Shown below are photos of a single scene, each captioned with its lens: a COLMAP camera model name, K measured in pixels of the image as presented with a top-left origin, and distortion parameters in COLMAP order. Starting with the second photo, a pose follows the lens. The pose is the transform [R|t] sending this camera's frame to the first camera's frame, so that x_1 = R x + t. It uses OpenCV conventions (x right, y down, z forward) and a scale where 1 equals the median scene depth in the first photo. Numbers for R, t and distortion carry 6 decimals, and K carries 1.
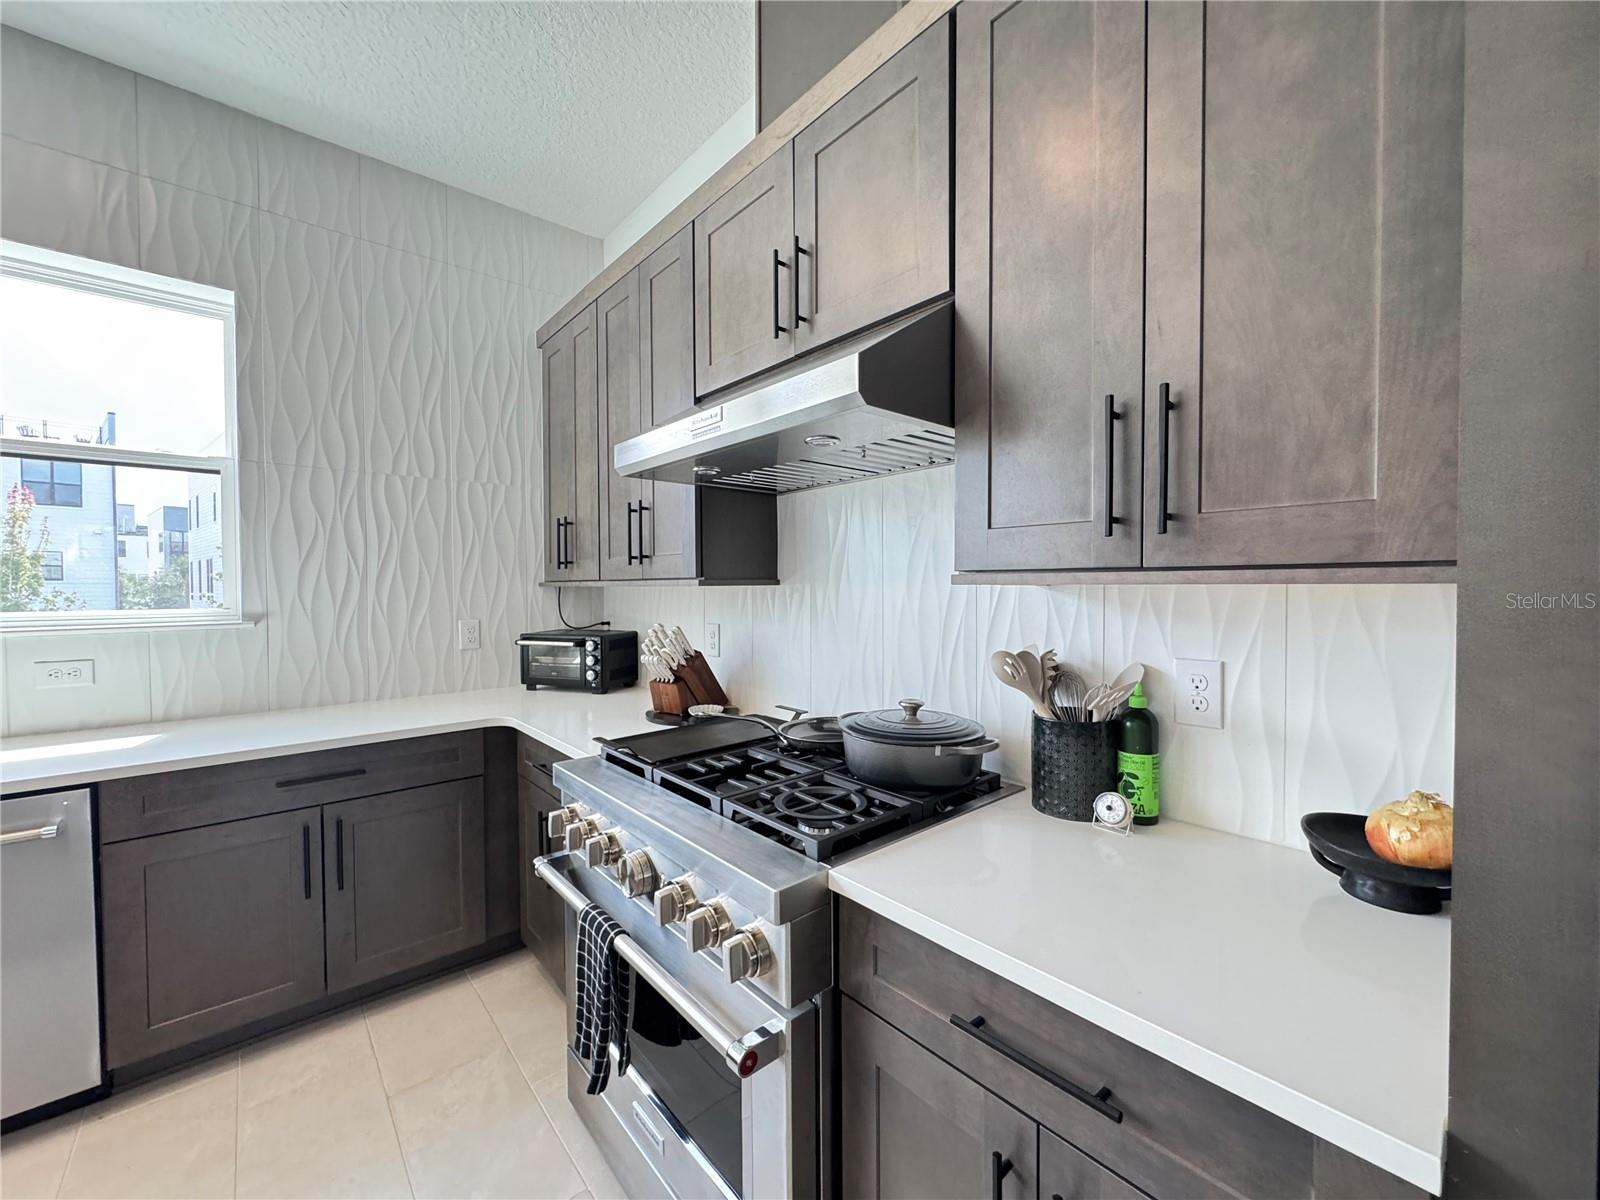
lens RADIAL K [[638.8, 0, 799.9], [0, 638.8, 598.7], [0, 0, 1]] dist [-0.003023, 0.000408]
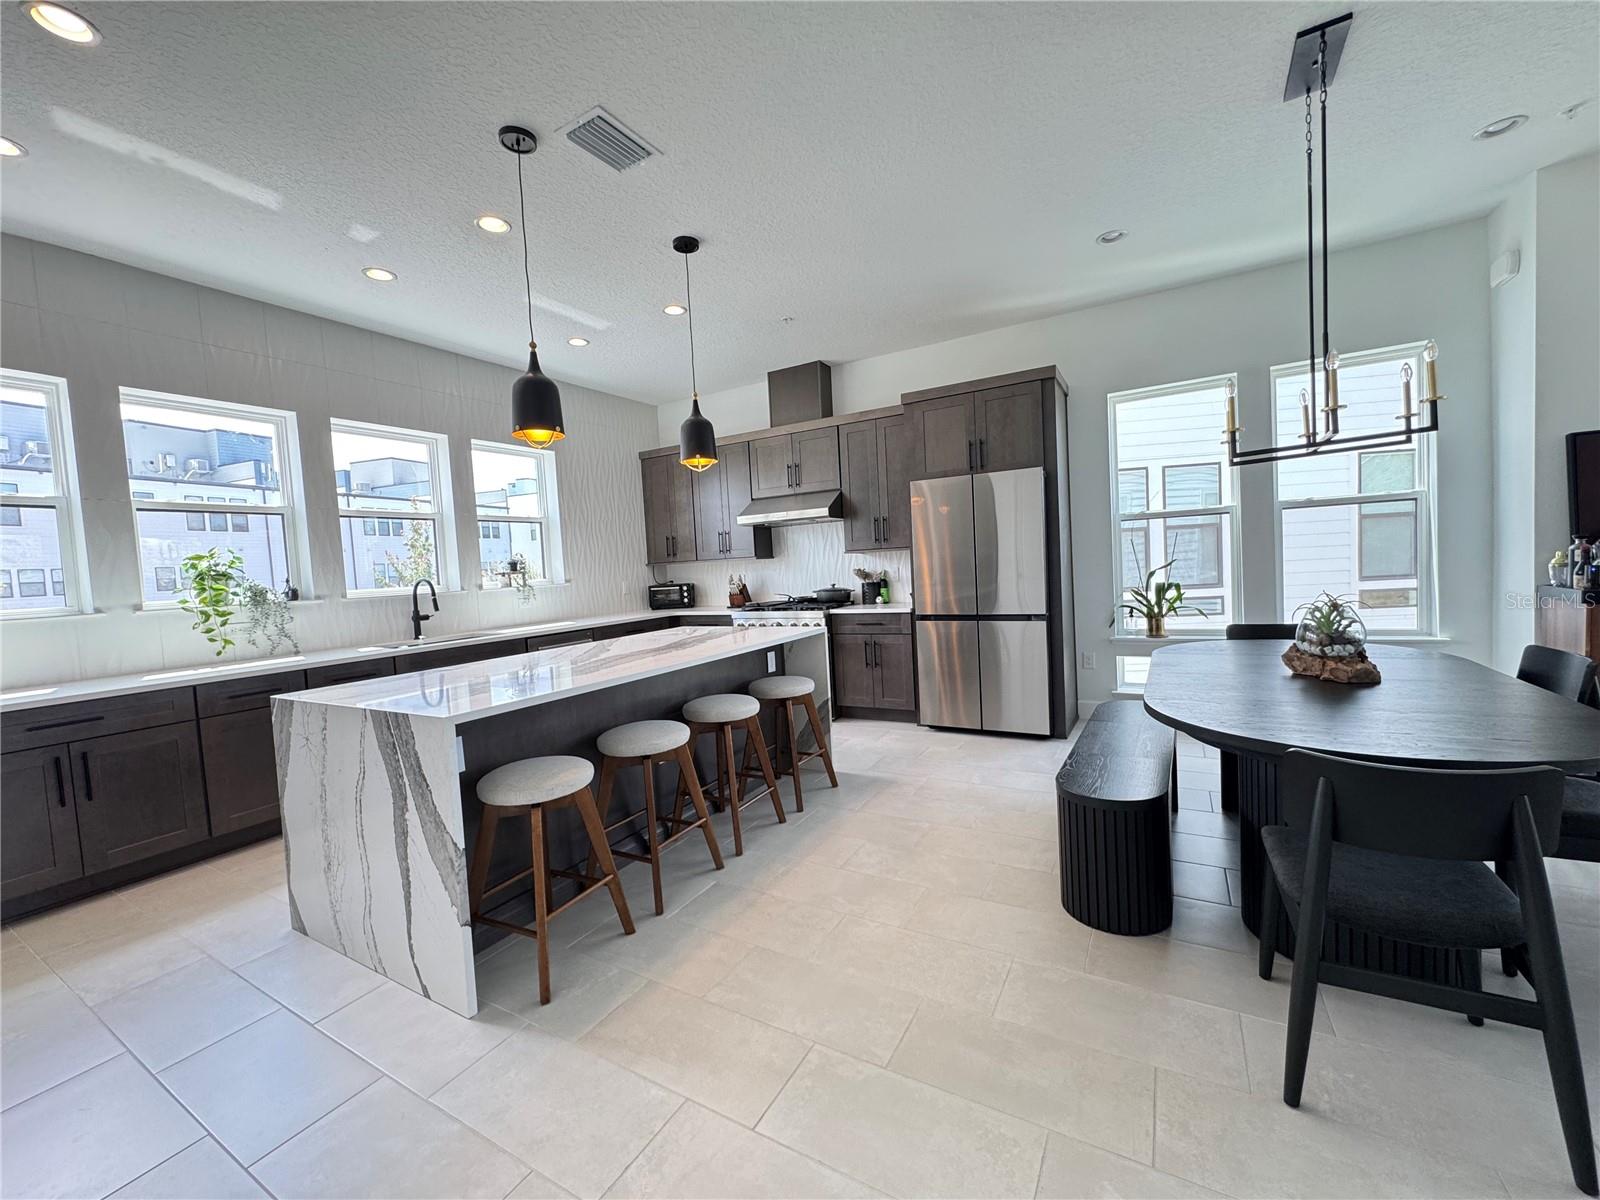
lens RADIAL K [[638.8, 0, 799.9], [0, 638.8, 598.7], [0, 0, 1]] dist [-0.003023, 0.000408]
pose [[0.944837, -0.064969, 0.321032, -0.942591], [0.057493, 0.997810, 0.032721, 0.079666], [-0.322455, -0.012459, 0.946503, -1.955446]]
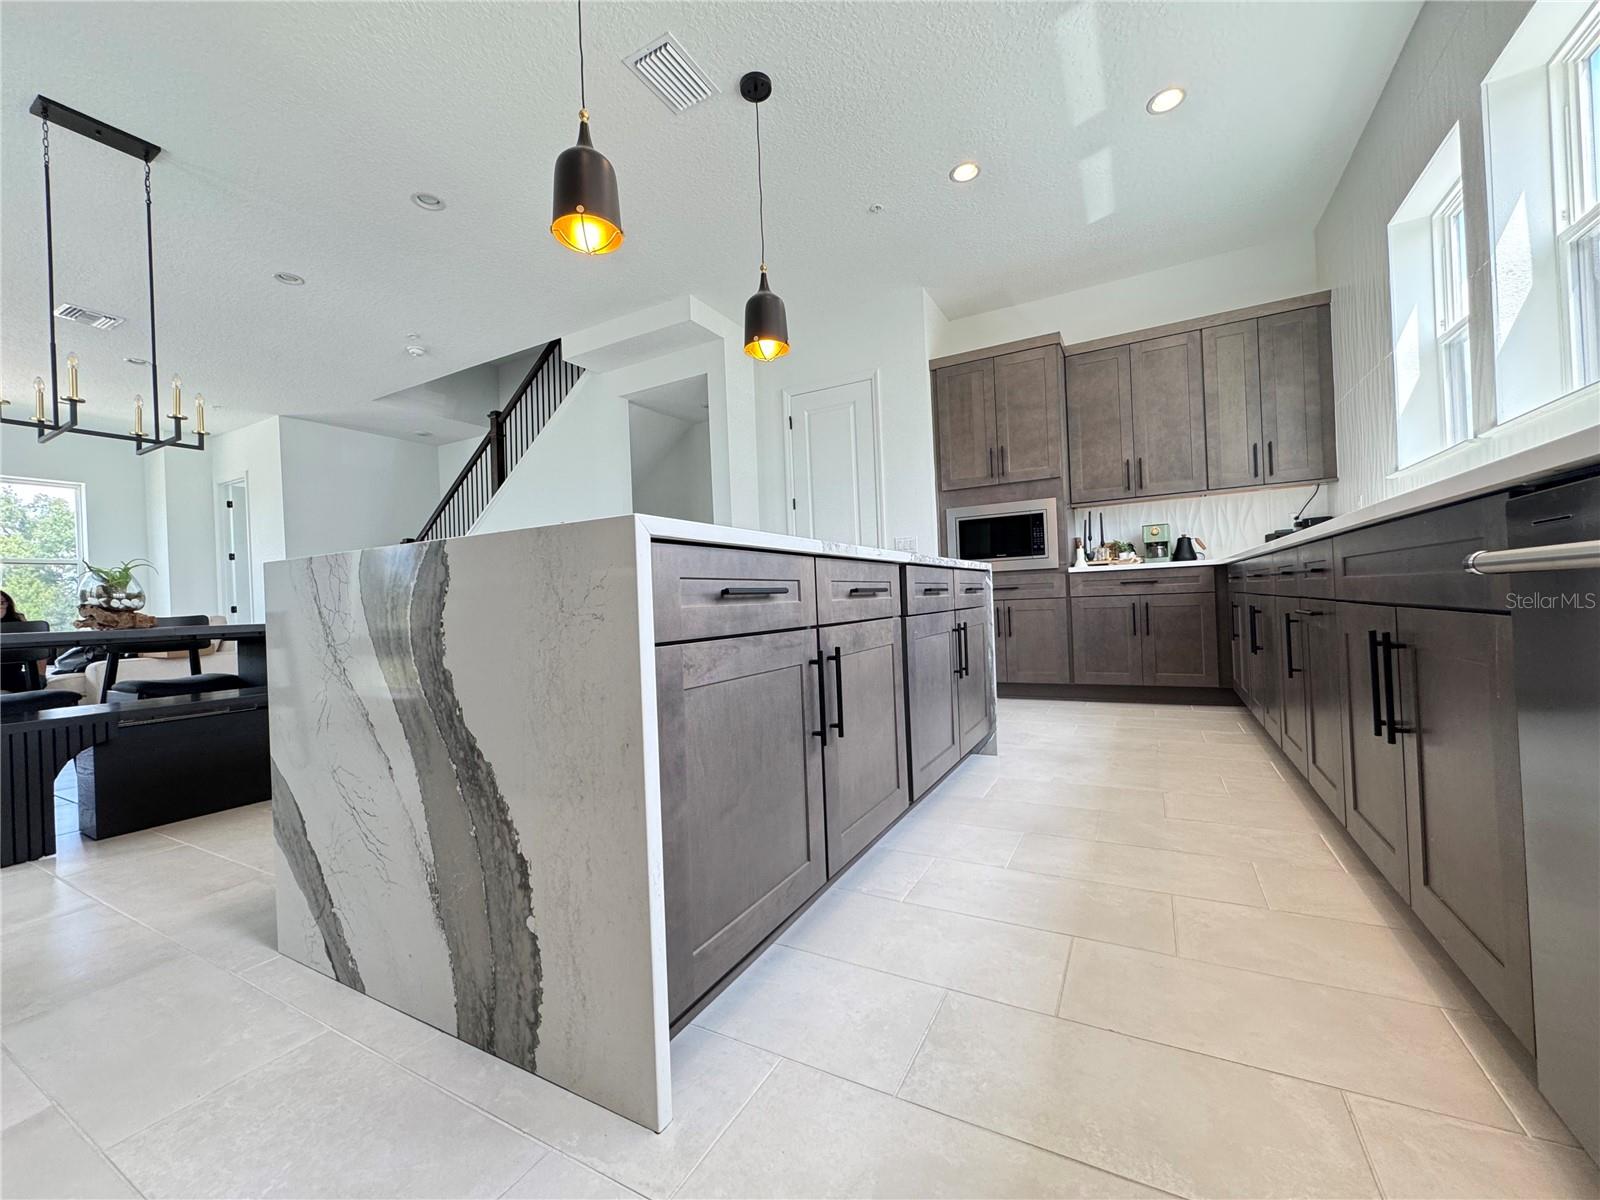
lens RADIAL K [[638.8, 0, 799.9], [0, 638.8, 598.7], [0, 0, 1]] dist [-0.003023, 0.000408]
pose [[-0.936183, 0.040713, -0.349148, -0.550706], [0.036518, 0.999160, 0.018591, 0.290221], [0.349612, 0.004654, -0.936883, 0.853458]]
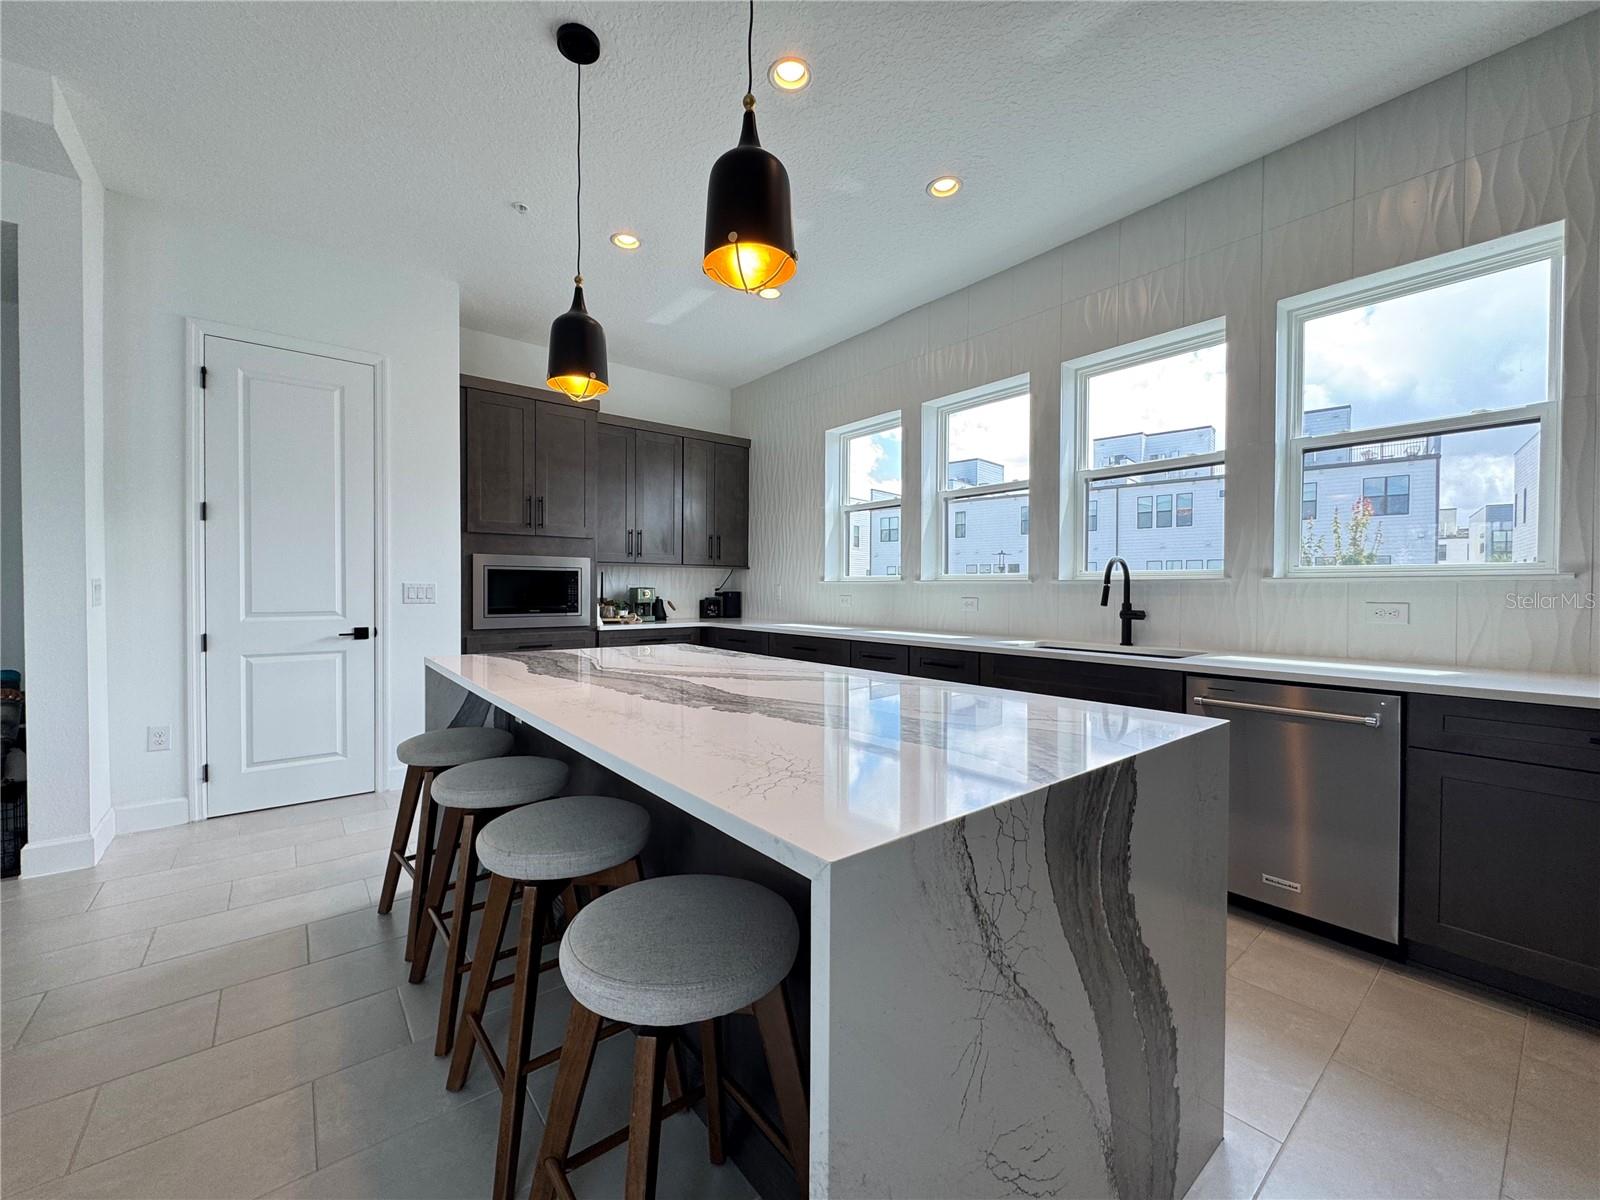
lens RADIAL K [[638.8, 0, 799.9], [0, 638.8, 598.7], [0, 0, 1]] dist [-0.003023, 0.000408]
pose [[-0.034627, 0.018352, -0.999232, 0.106856], [-0.024850, 0.999506, 0.019219, 0.096100], [0.999091, 0.025496, -0.034154, -0.085922]]
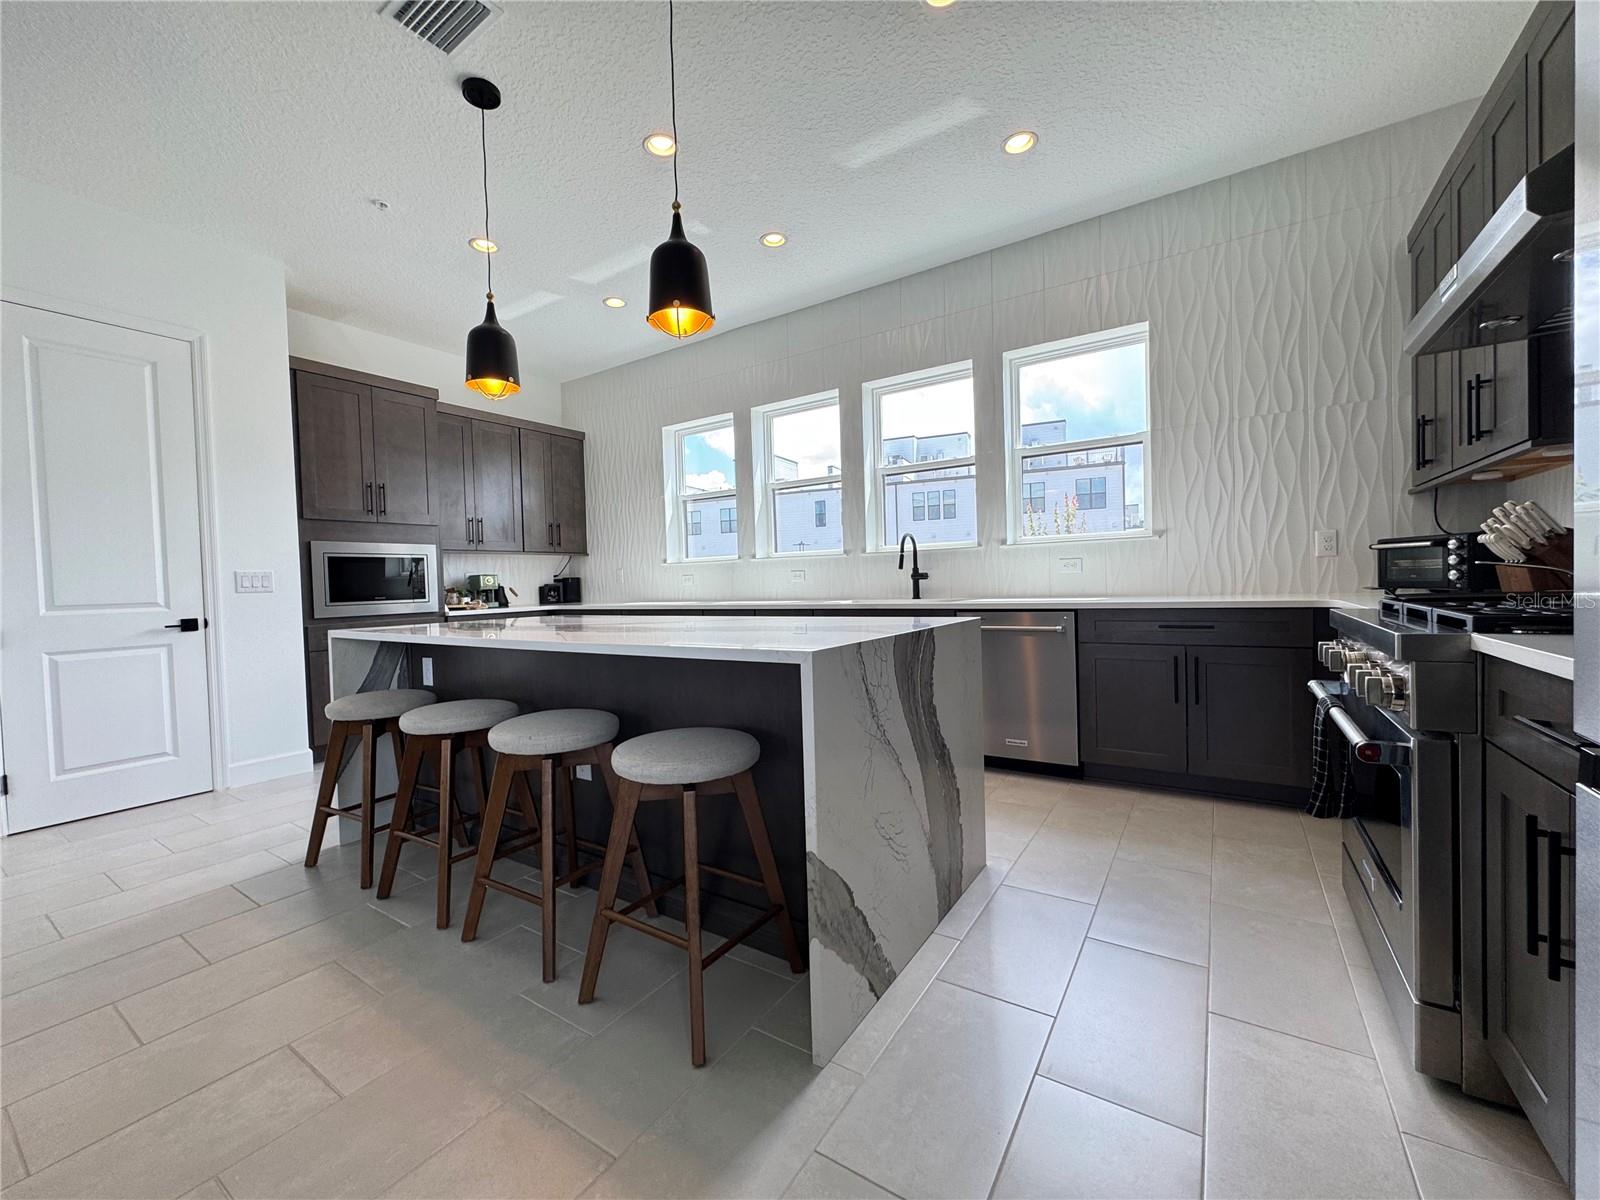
lens RADIAL K [[638.8, 0, 799.9], [0, 638.8, 598.7], [0, 0, 1]] dist [-0.003023, 0.000408]
pose [[0.270928, 0.021782, -0.962353, 0.441902], [0.009808, 0.999630, 0.025387, 0.163690], [0.962550, -0.016317, 0.270614, -0.277421]]
